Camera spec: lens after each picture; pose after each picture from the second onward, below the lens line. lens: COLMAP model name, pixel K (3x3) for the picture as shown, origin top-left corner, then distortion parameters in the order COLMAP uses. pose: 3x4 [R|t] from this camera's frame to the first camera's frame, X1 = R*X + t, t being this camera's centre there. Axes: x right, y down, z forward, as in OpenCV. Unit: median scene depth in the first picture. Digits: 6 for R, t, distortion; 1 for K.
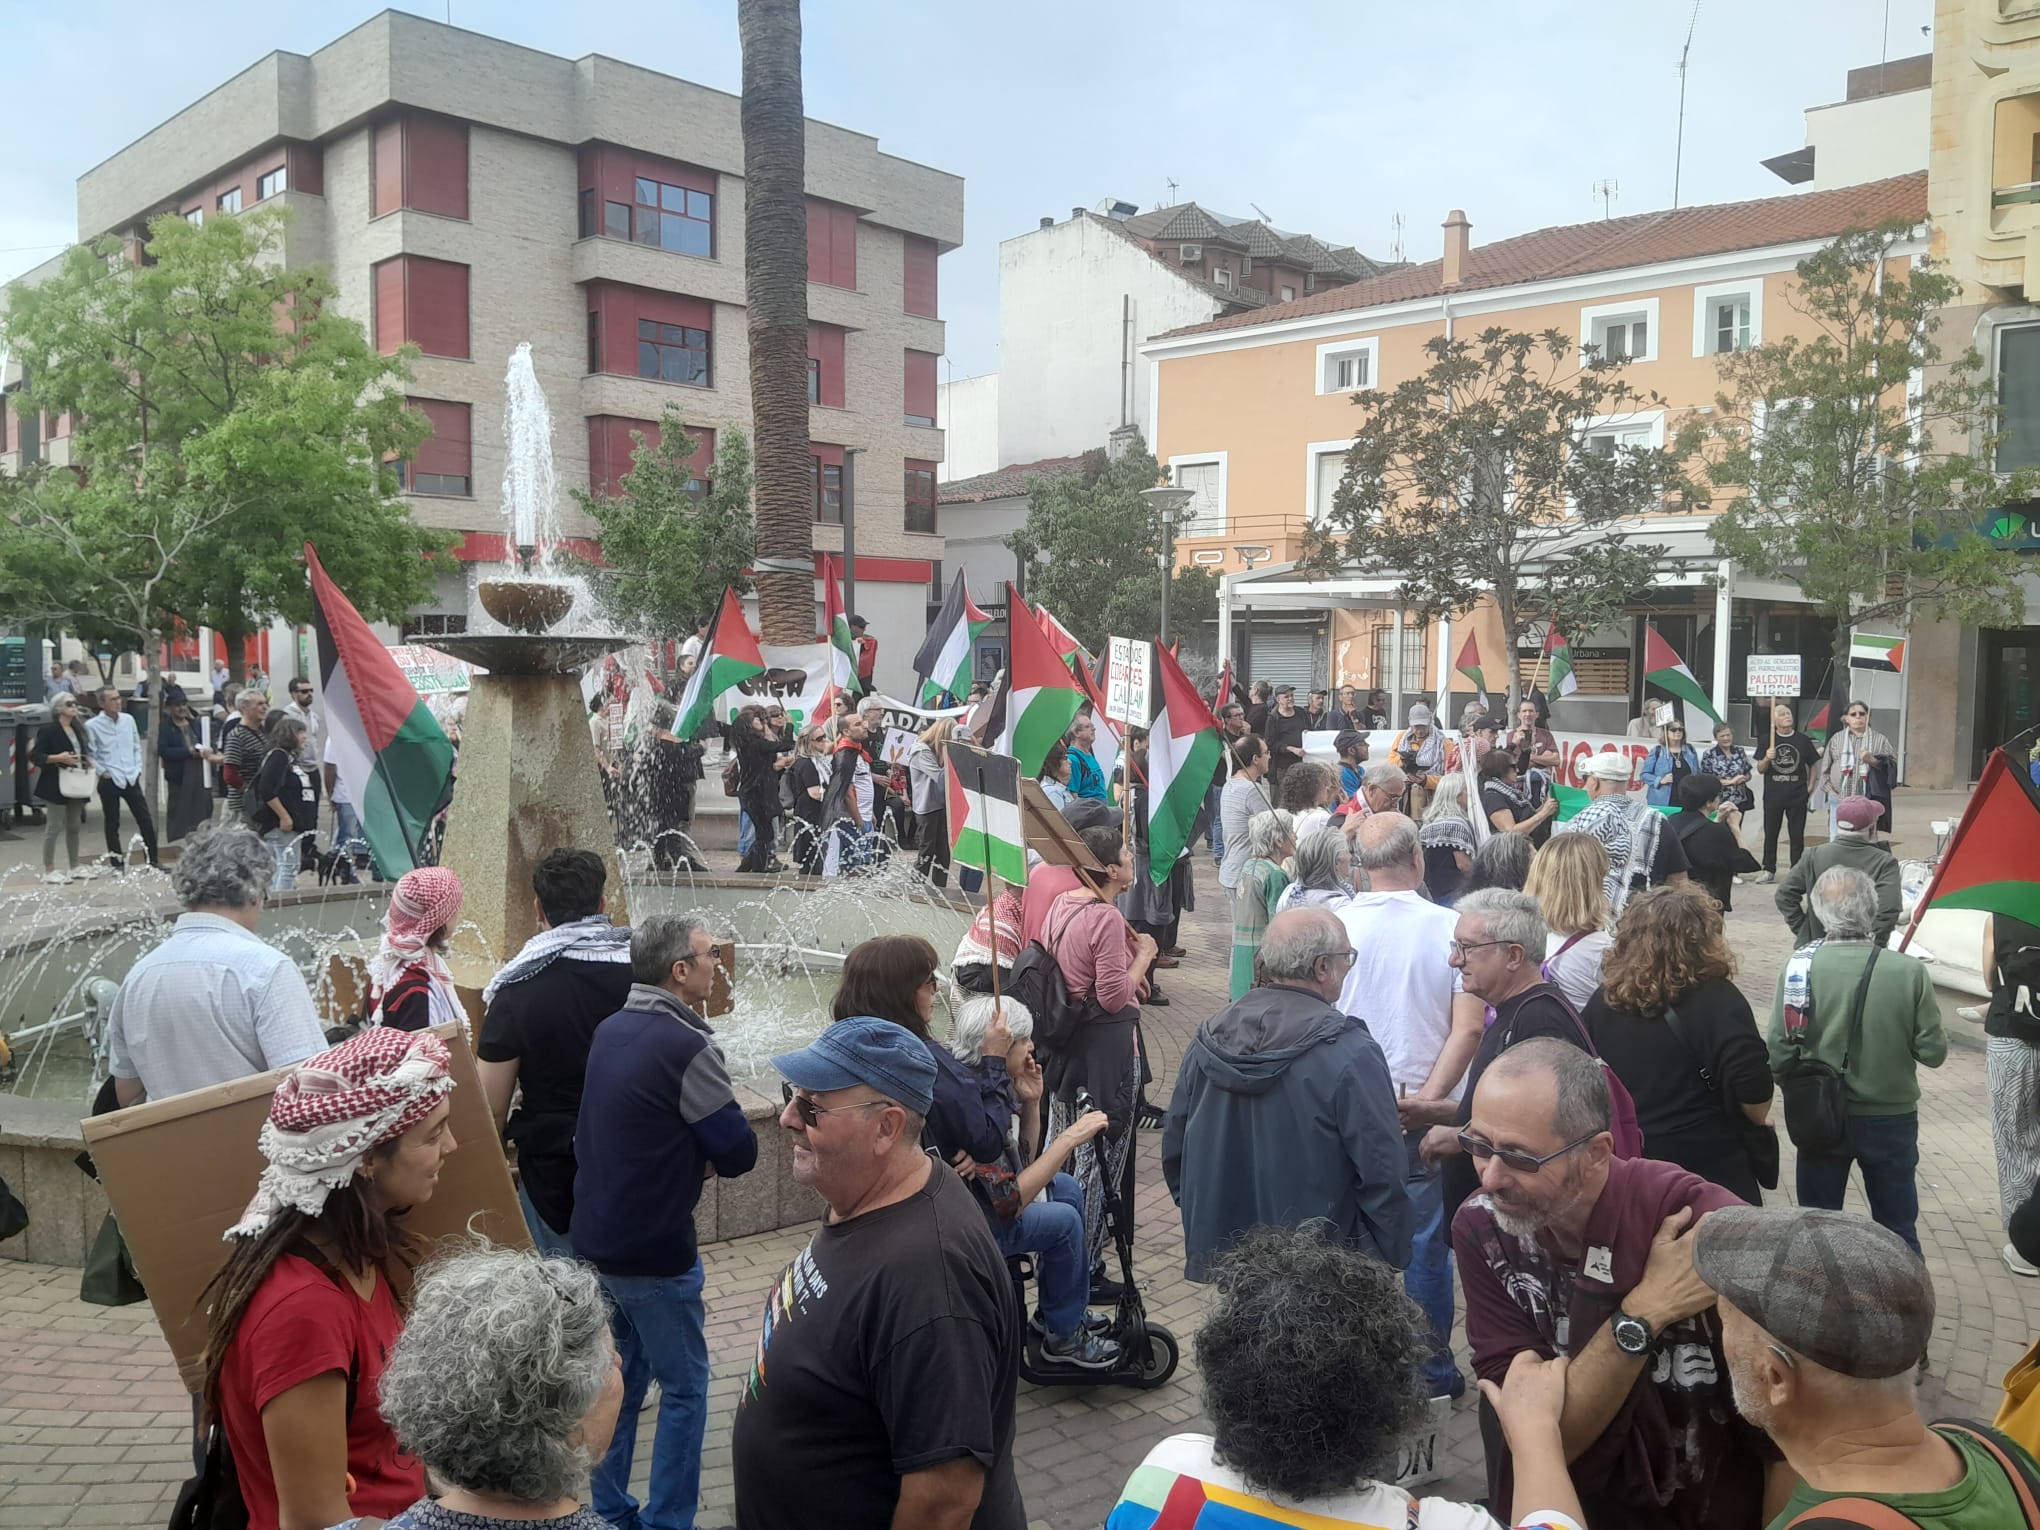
lens RADIAL K [[1683.8, 0, 991.6], [0, 1683.8, 754.5], [0, 0, 1]] dist [0.216713, -0.595404]
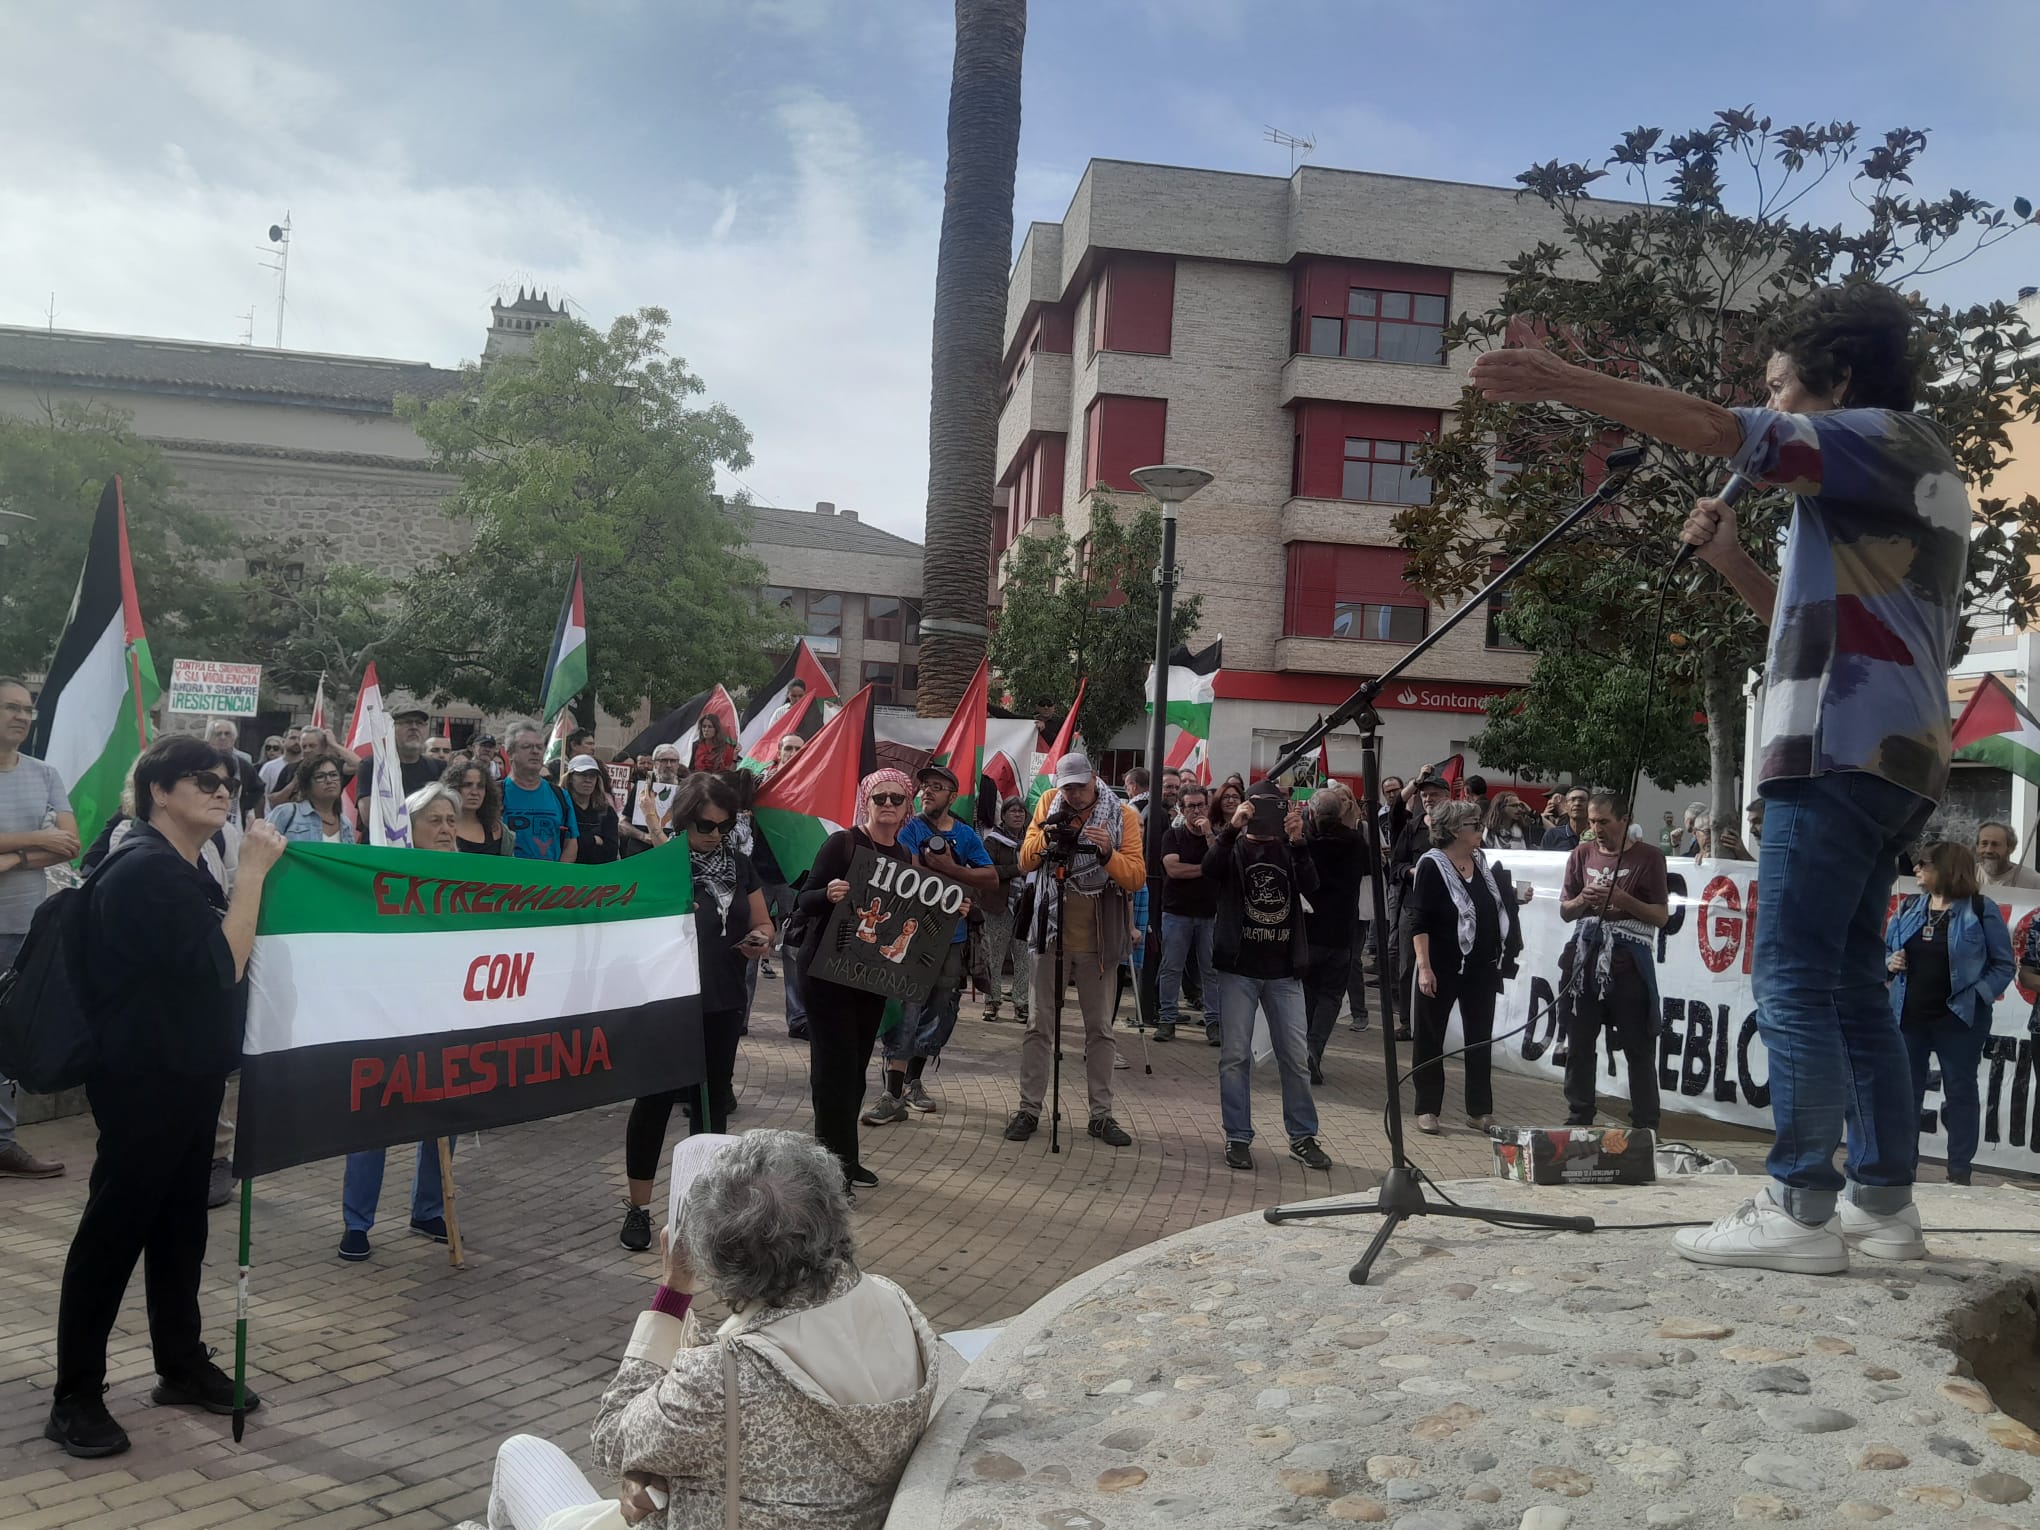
lens RADIAL K [[1699.4, 0, 986.5], [0, 1699.4, 769.1], [0, 0, 1]] dist [0.109127, -0.208741]
pose [[0.773783, 0.023879, -0.633001, 0.450649], [-0.090289, 0.993244, -0.072900, 0.015846], [0.626983, 0.113562, 0.770711, 0.361410]]
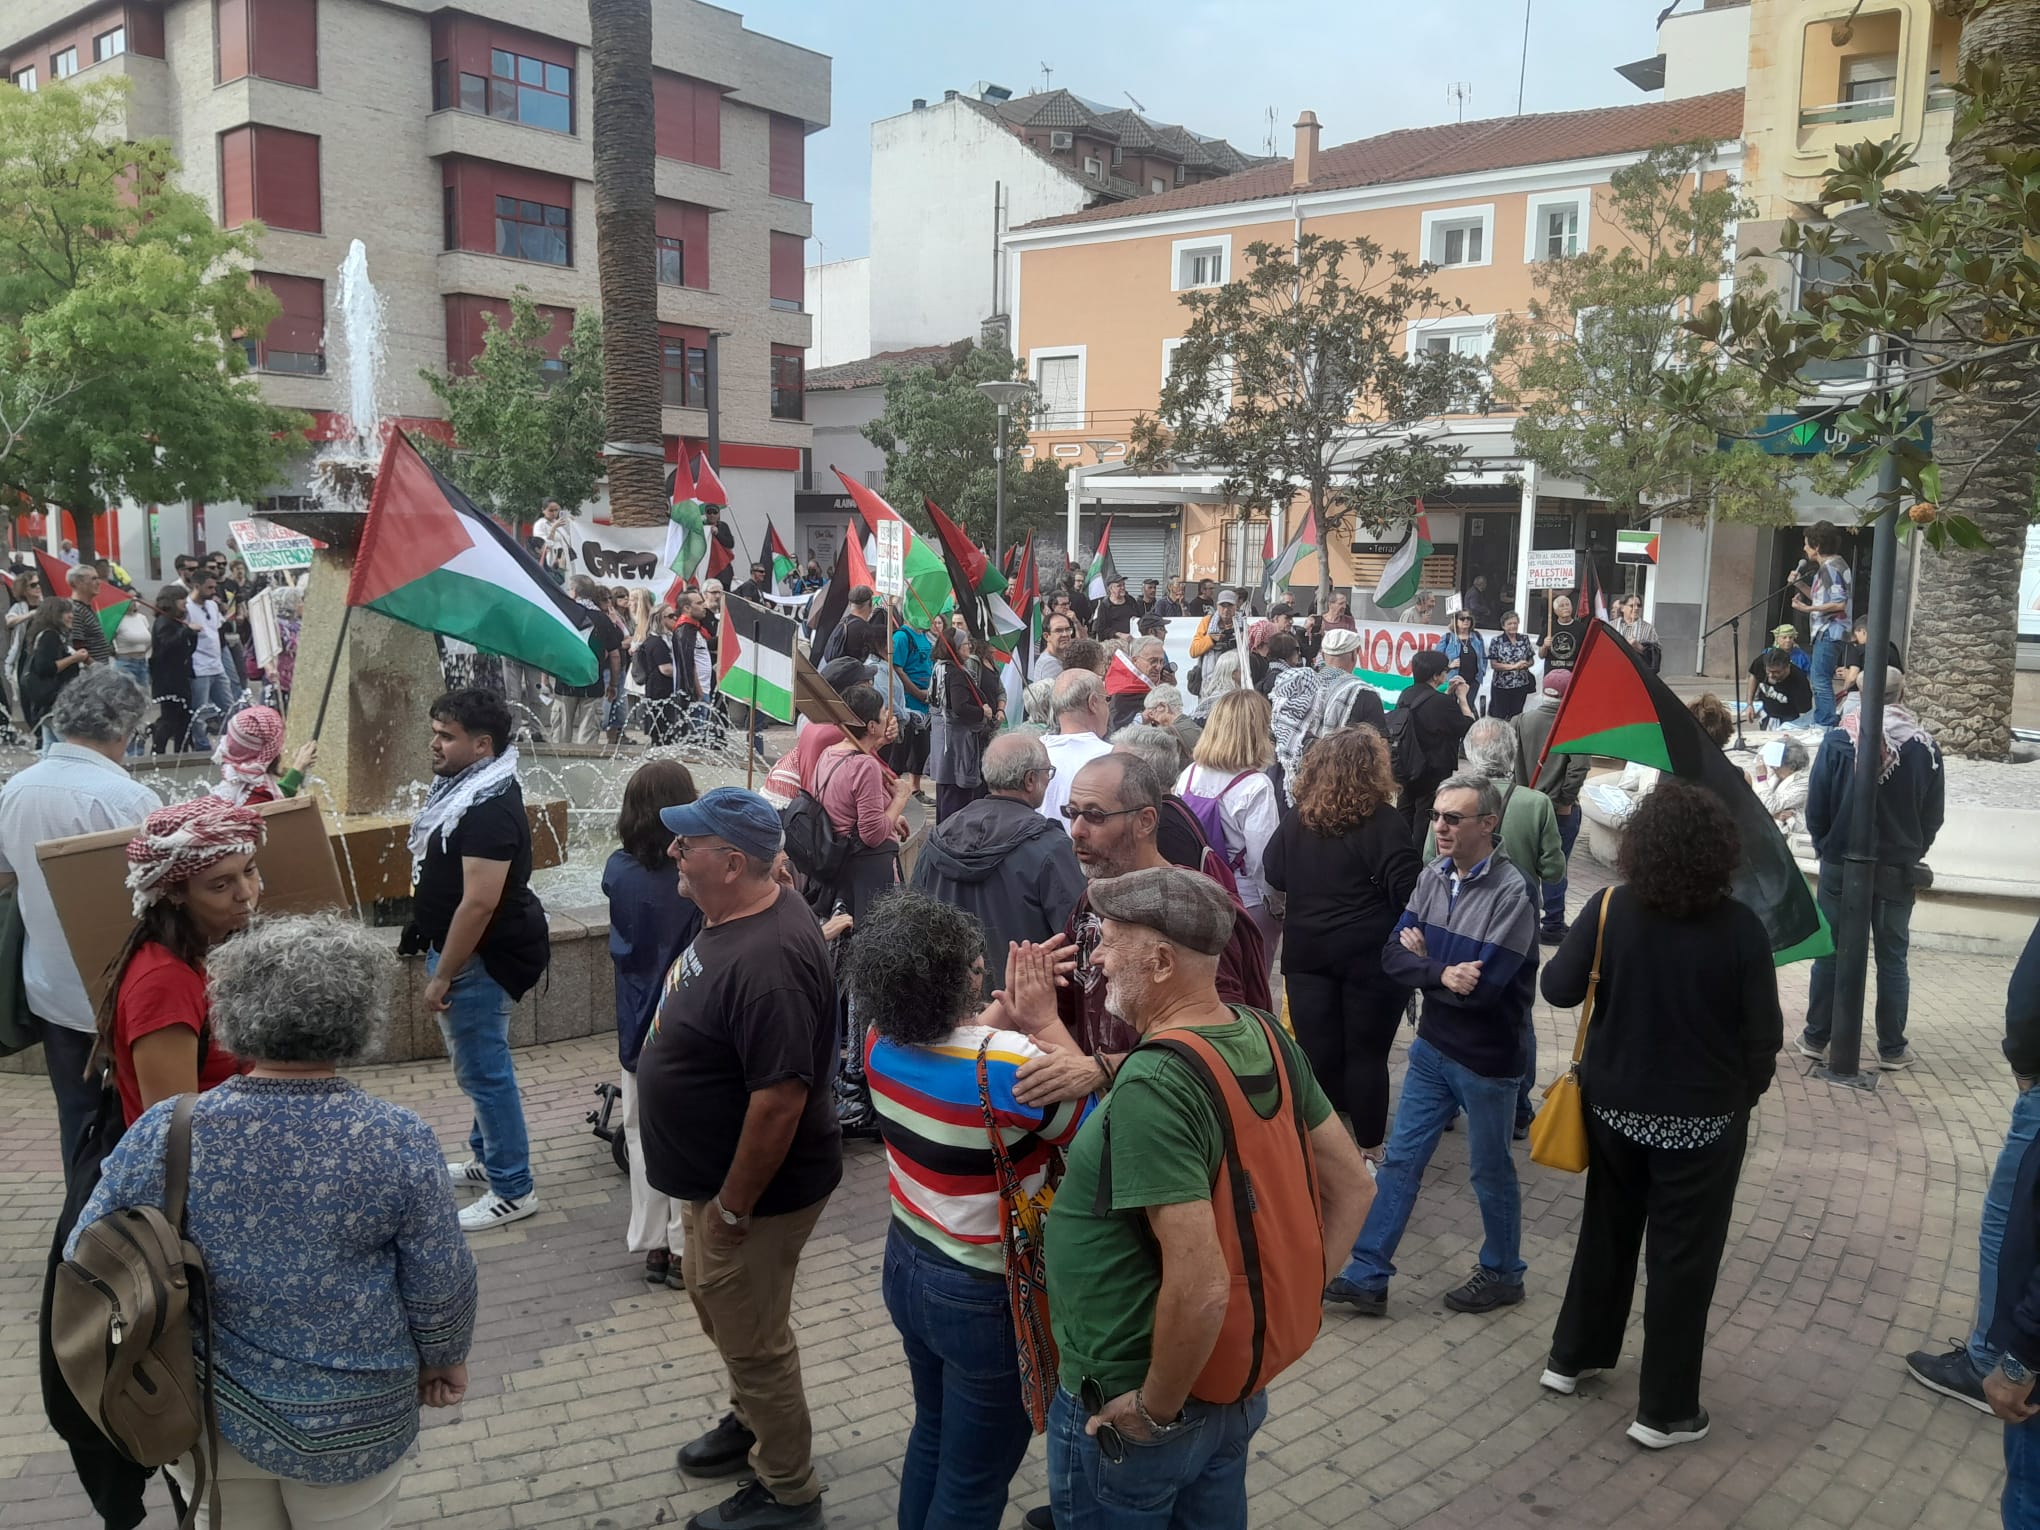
lens RADIAL K [[1699.4, 0, 986.5], [0, 1699.4, 769.1], [0, 0, 1]] dist [0.109127, -0.208741]
pose [[0.997832, 0.003889, 0.065697, 0.021951], [-0.008478, 0.997531, 0.069721, 0.006097], [-0.065264, -0.070127, 0.995401, -0.051078]]
